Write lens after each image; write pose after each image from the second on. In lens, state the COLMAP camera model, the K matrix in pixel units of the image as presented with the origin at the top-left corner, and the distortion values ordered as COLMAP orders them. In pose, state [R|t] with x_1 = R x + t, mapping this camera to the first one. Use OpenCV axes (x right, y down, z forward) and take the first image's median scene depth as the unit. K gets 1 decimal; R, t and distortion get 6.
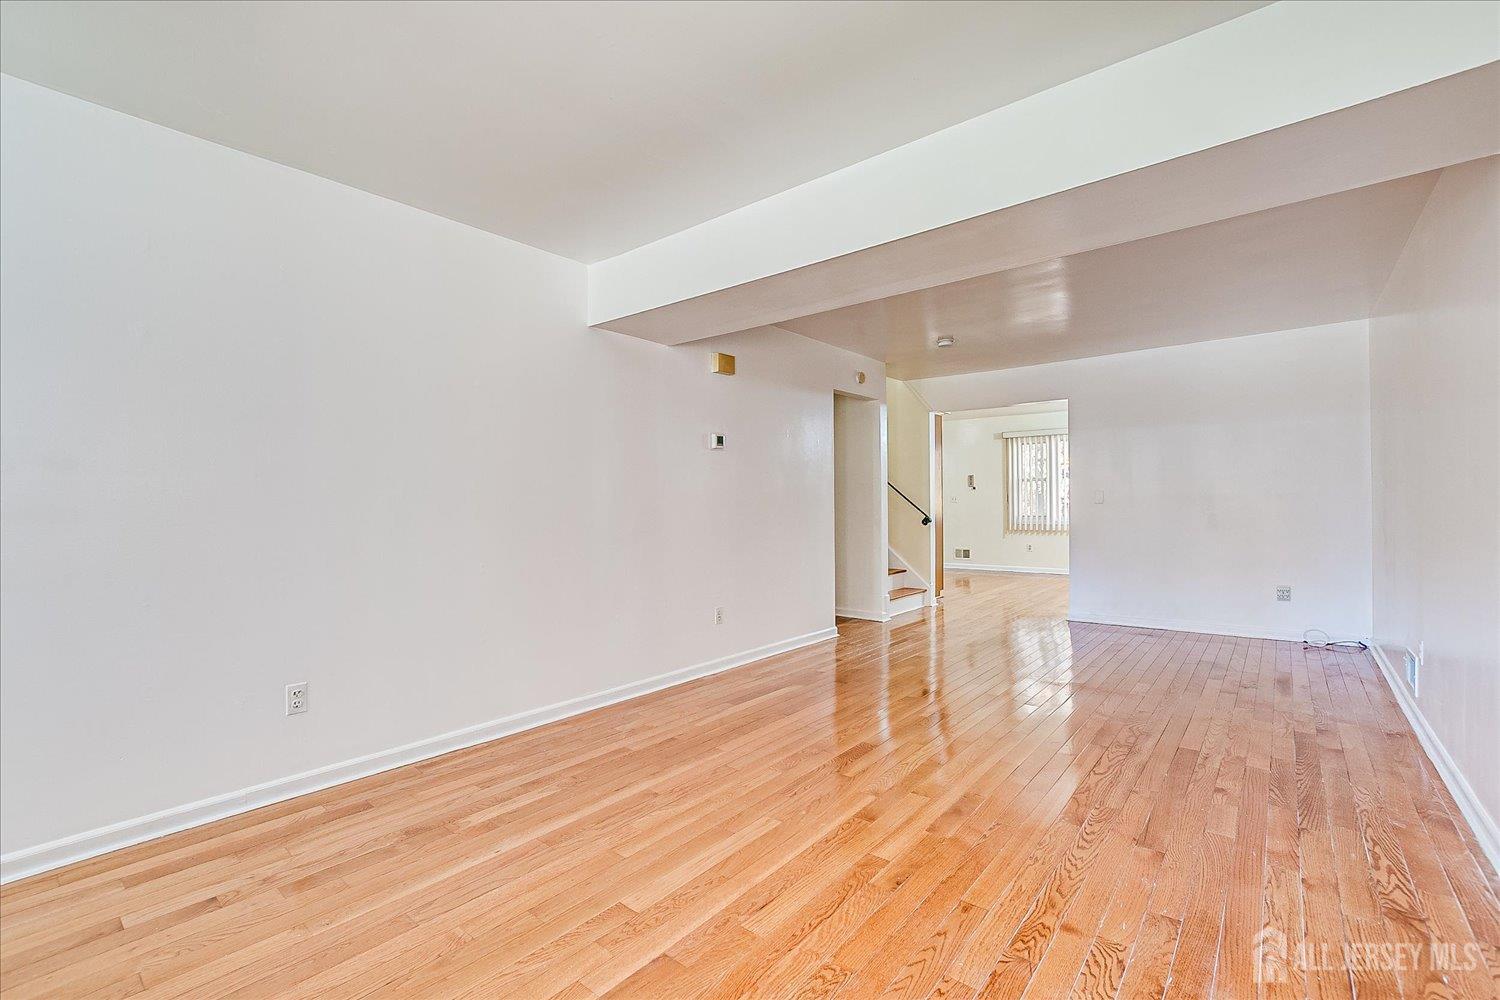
lens RADIAL K [[652.5, 0, 749.7], [0, 652.5, 507.9], [0, 0, 1]] dist [-0.024213, -0.000172]
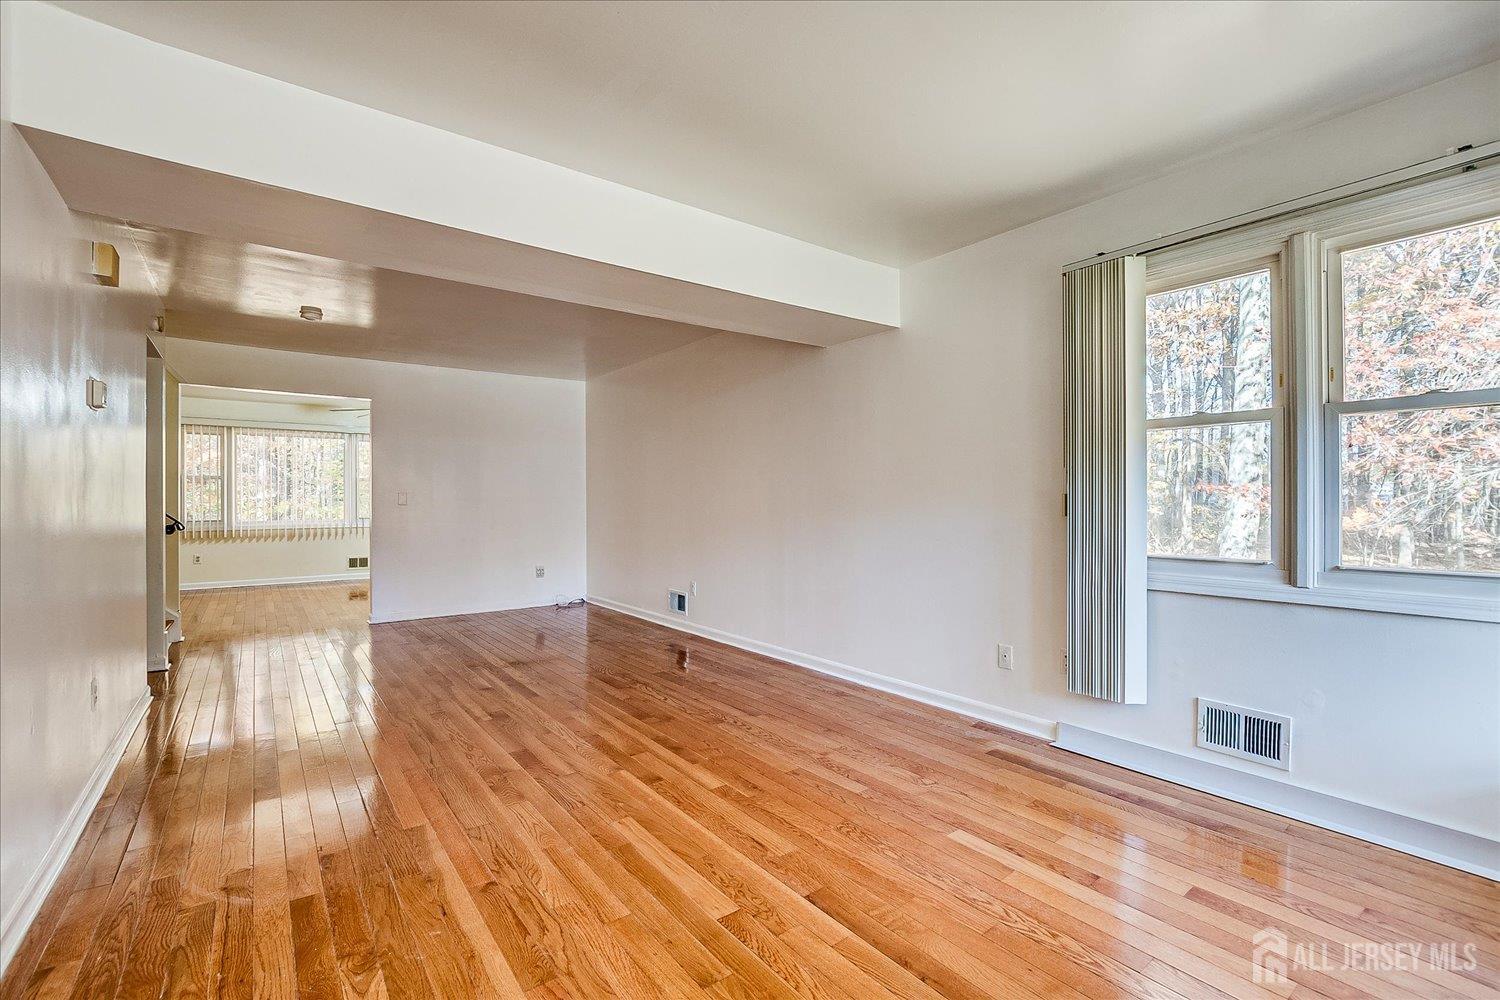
lens RADIAL K [[652.5, 0, 742.6], [0, 652.5, 498.7], [0, 0, 1]] dist [-0.024213, -0.000172]
pose [[0.228733, 0.014313, 0.973384, -0.786723], [0.005372, 0.999858, -0.015964, 0.006131], [-0.973474, 0.008881, 0.228624, 0.519849]]
